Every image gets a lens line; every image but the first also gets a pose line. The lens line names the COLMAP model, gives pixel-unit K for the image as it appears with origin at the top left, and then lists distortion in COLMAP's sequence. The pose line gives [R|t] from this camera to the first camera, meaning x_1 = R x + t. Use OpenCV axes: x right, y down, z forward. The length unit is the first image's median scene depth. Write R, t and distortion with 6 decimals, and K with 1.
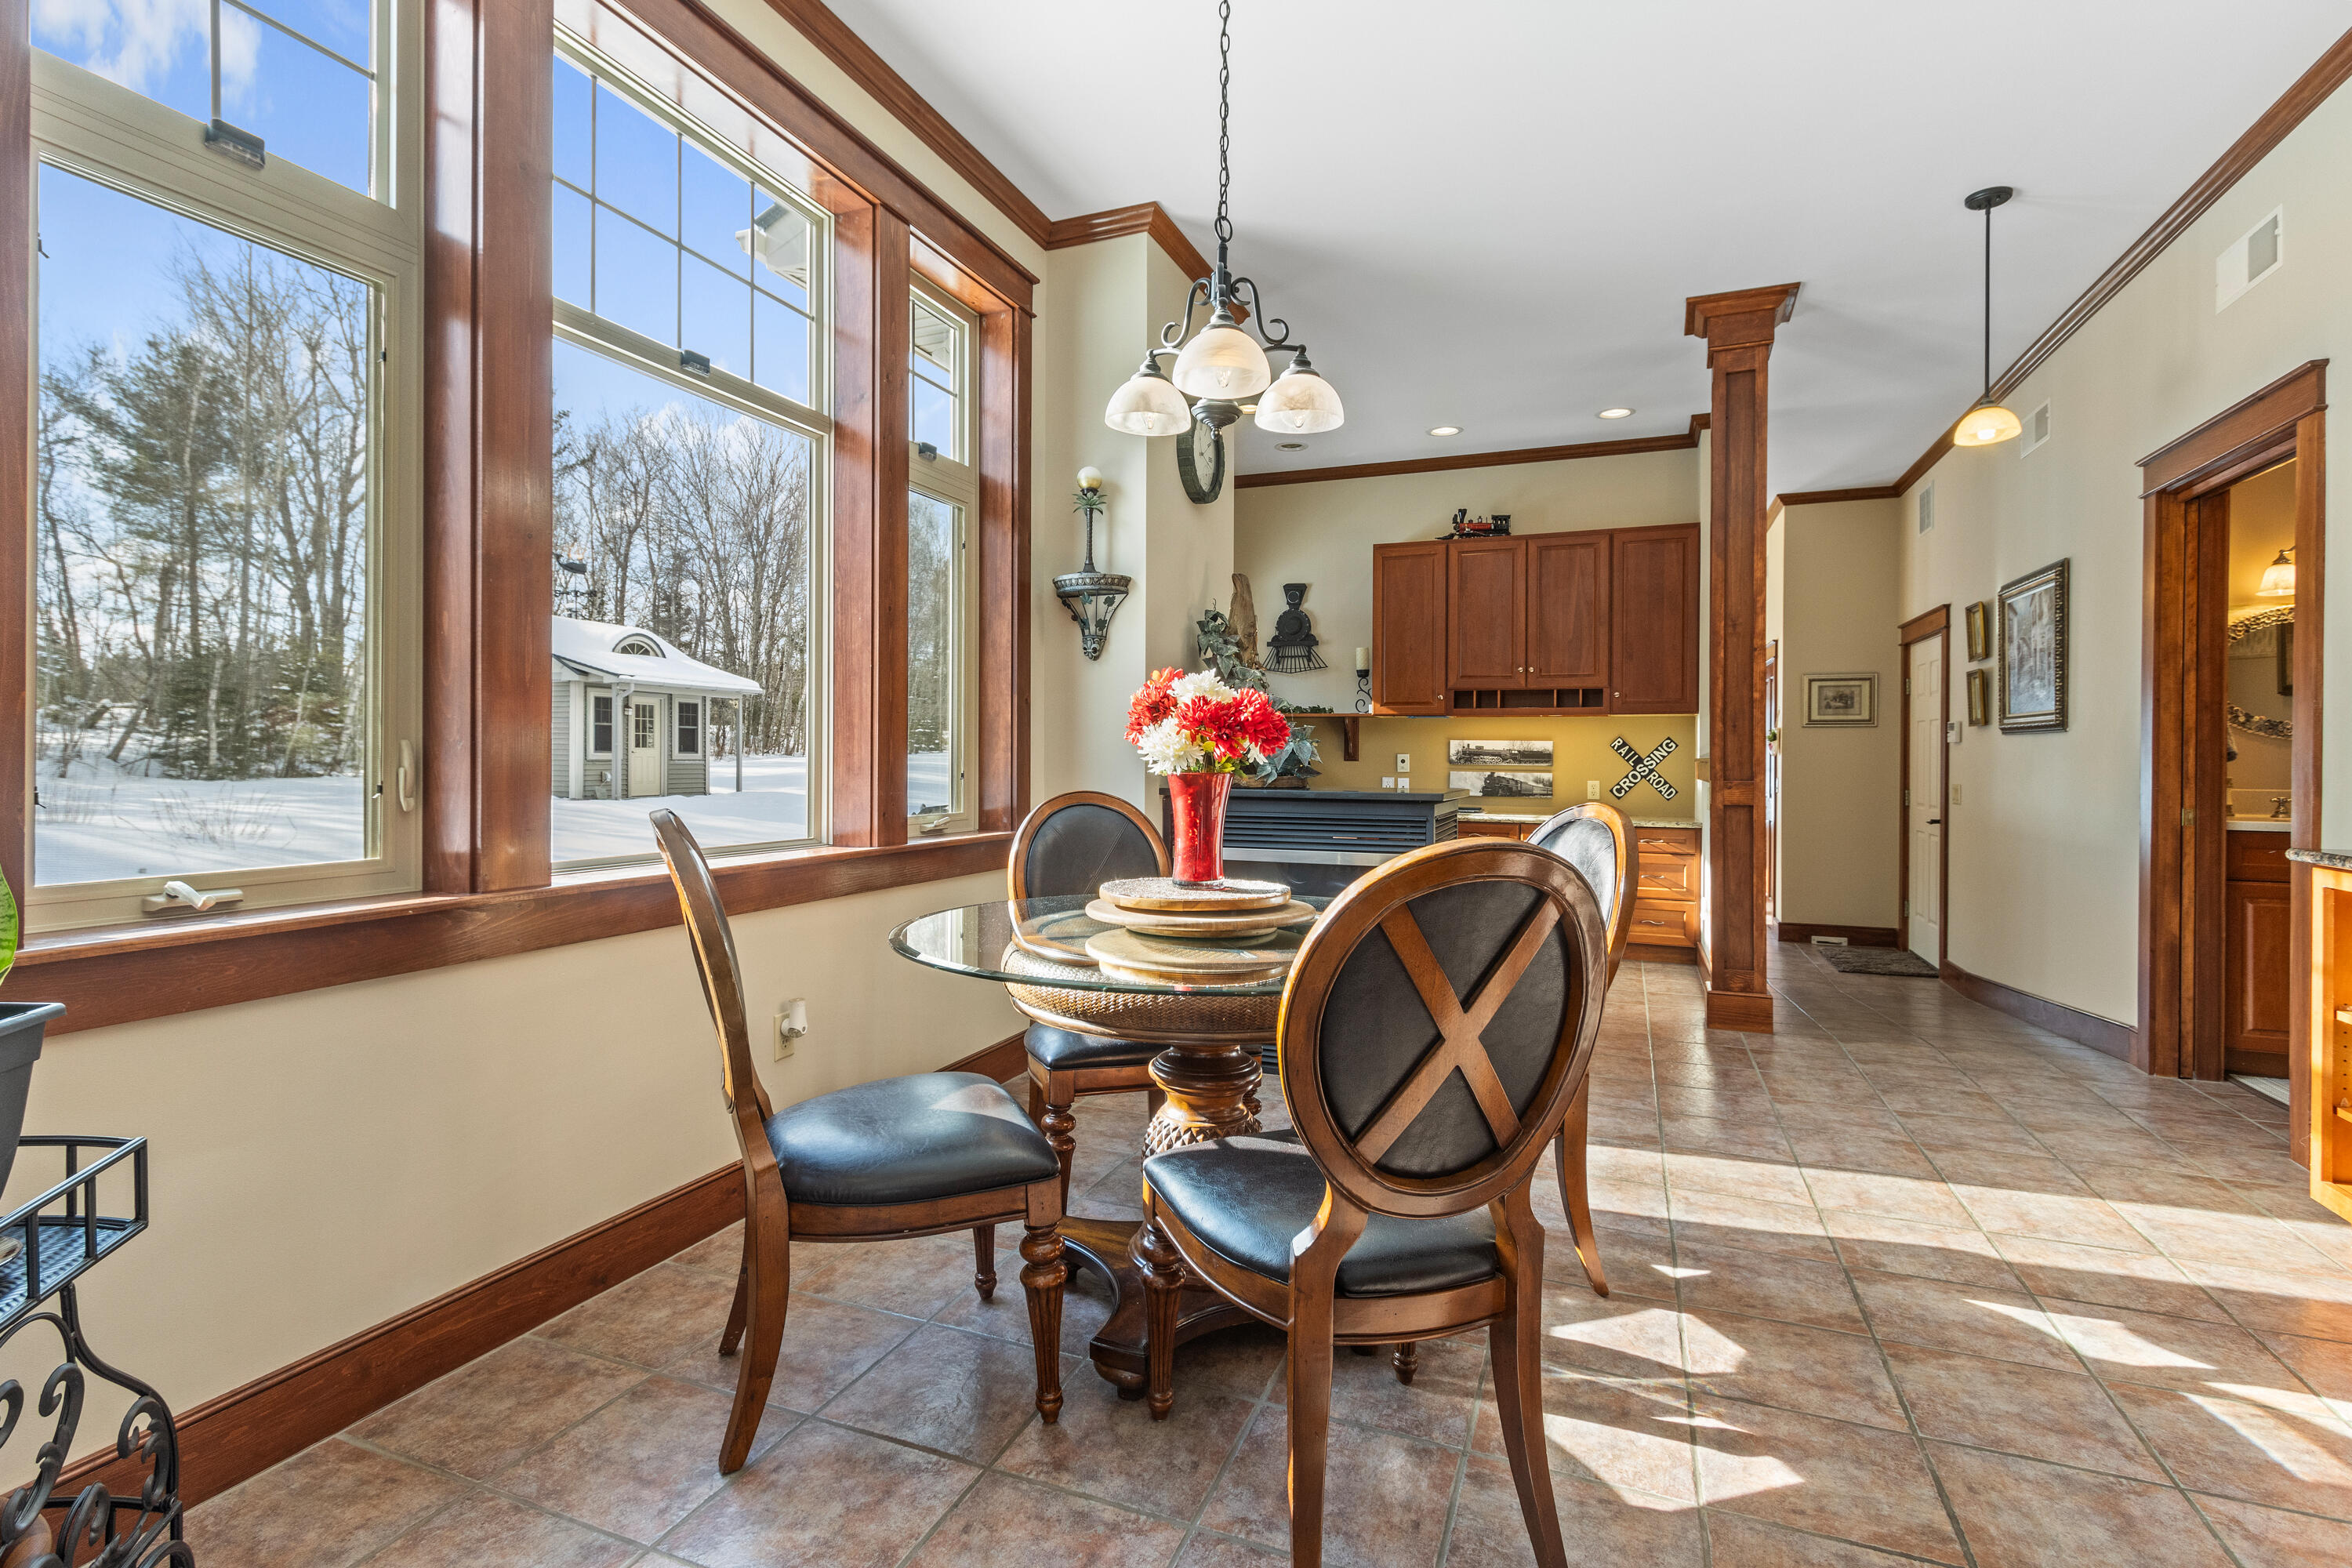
lens RADIAL K [[1119.7, 0, 1131.8], [0, 1119.7, 755.3], [0, 0, 1]] dist [0.008079, -0.003393]
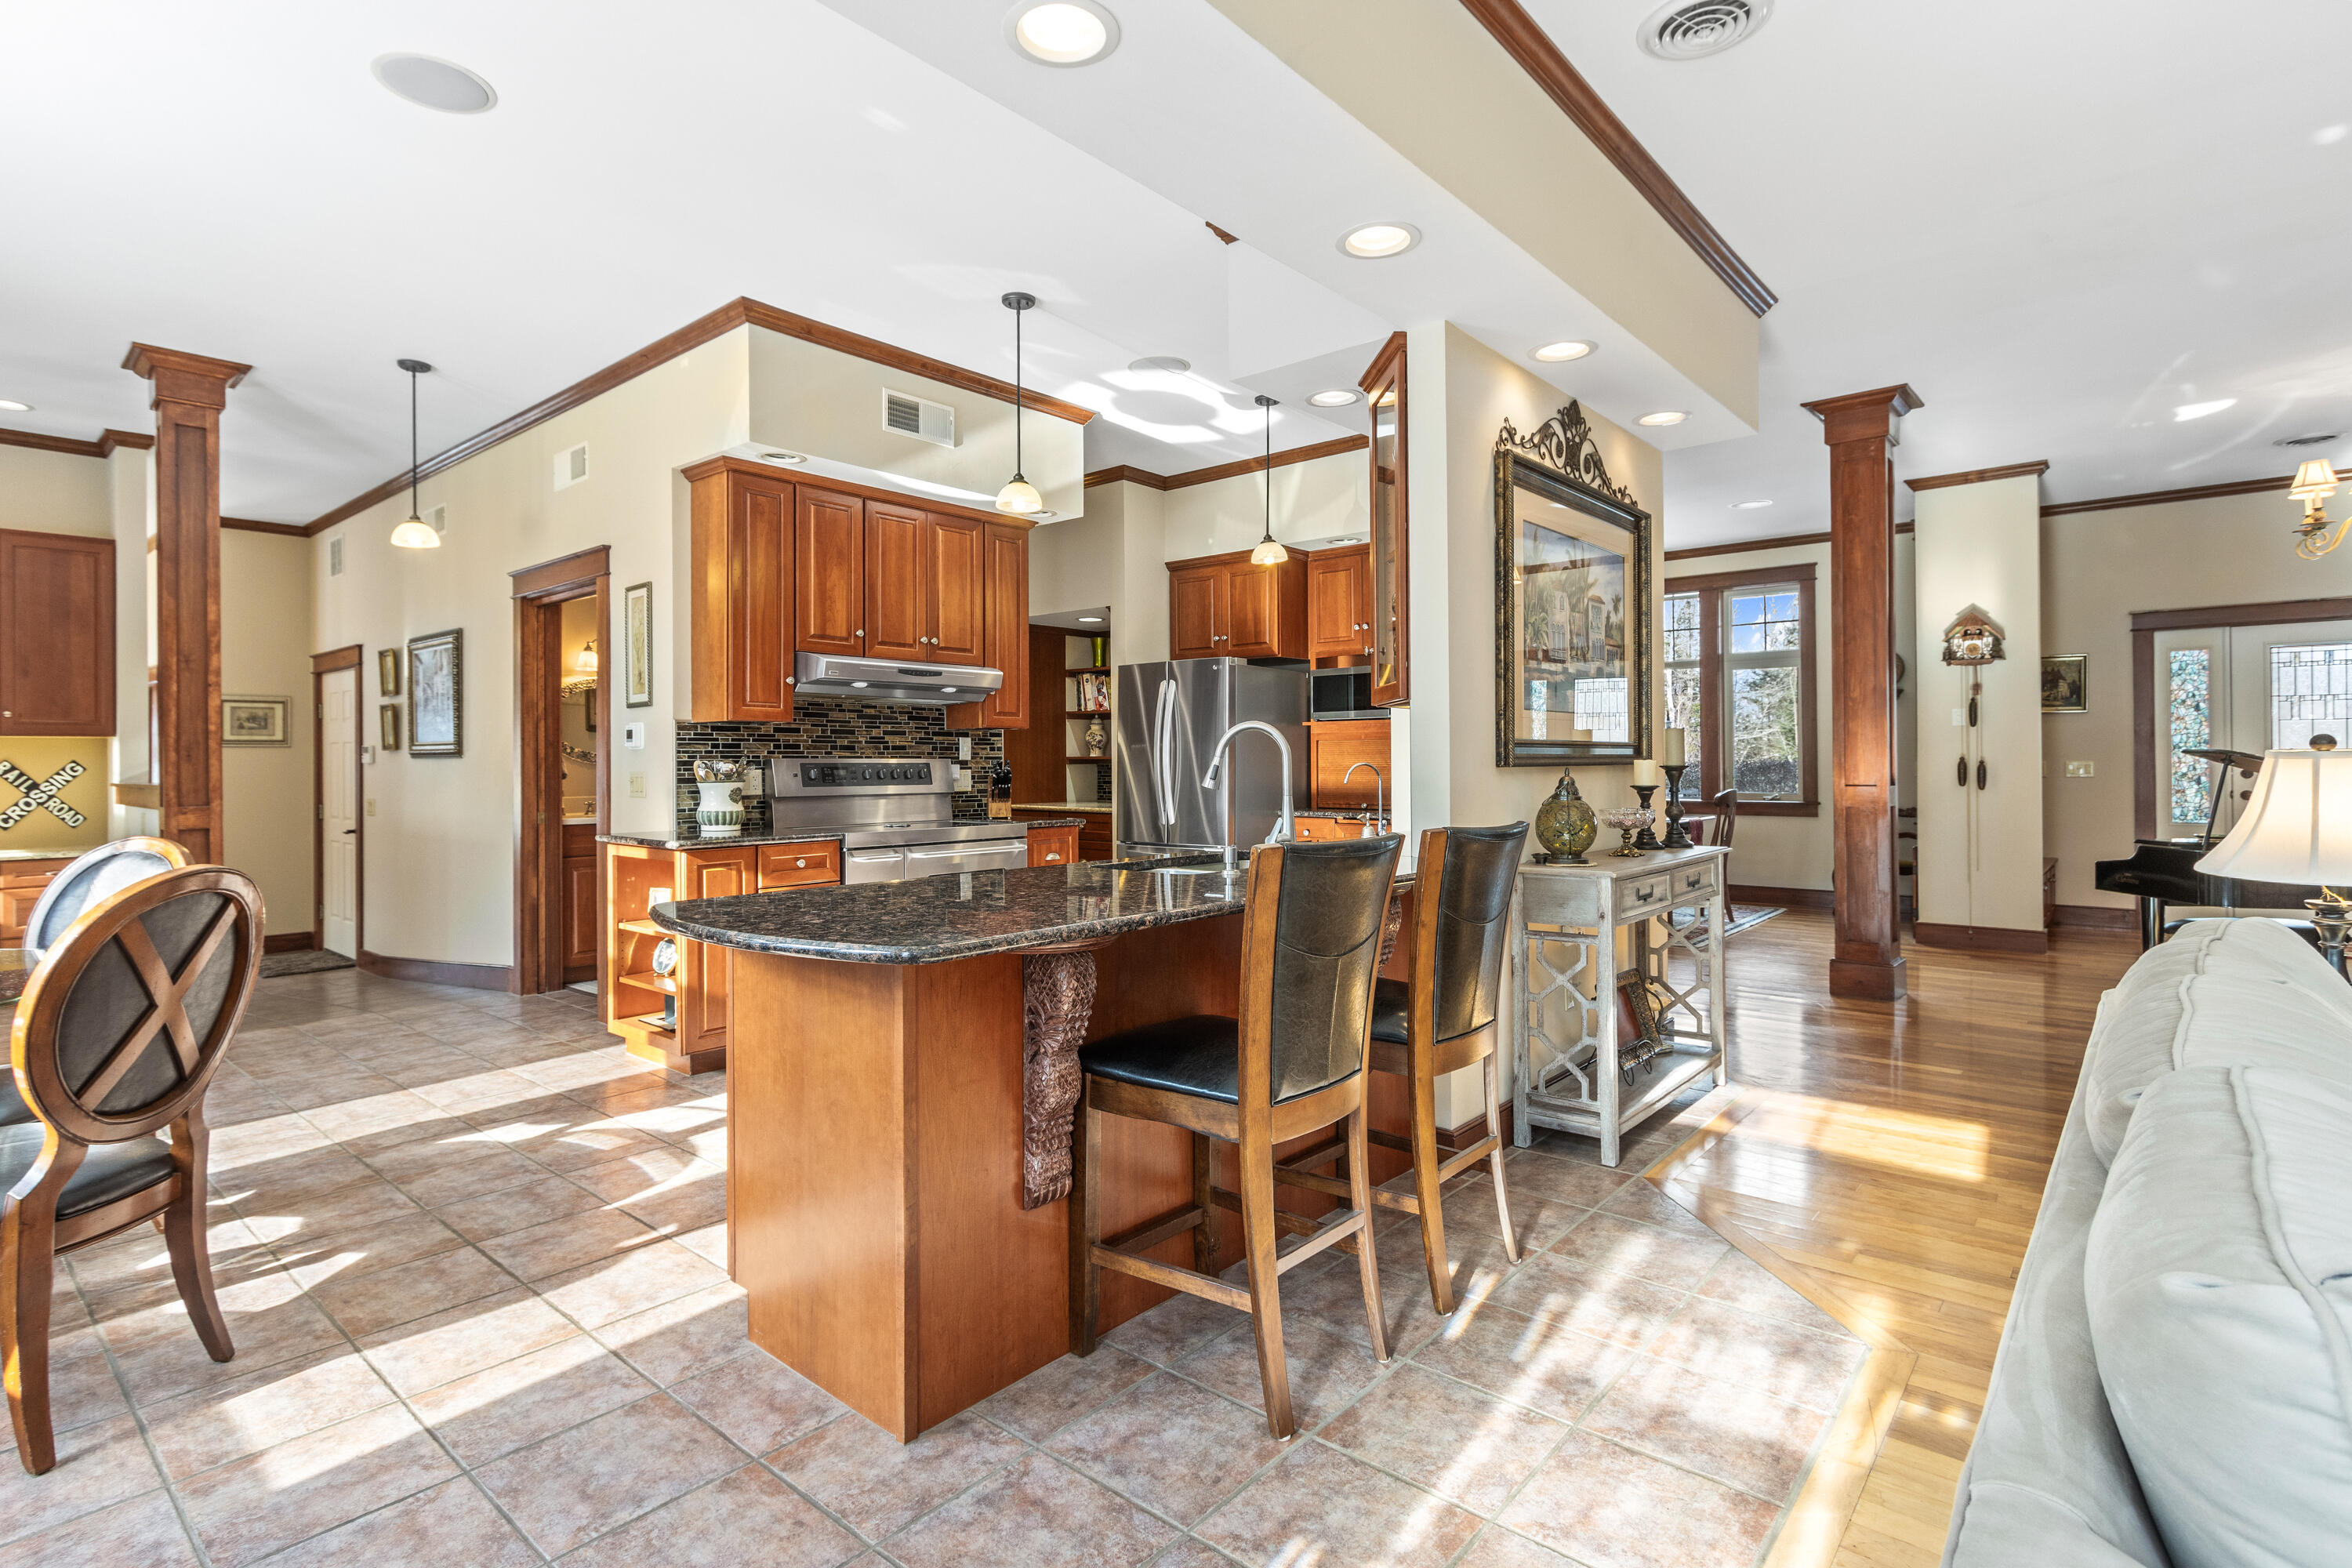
lens RADIAL K [[1119.7, 0, 1179.4], [0, 1119.7, 765.2], [0, 0, 1]] dist [0.008079, -0.003393]
pose [[0.281477, -0.009407, 0.959522, -0.246431], [0.006144, 0.999949, 0.008001, -0.021170], [-0.959548, 0.003643, 0.281520, -0.228041]]
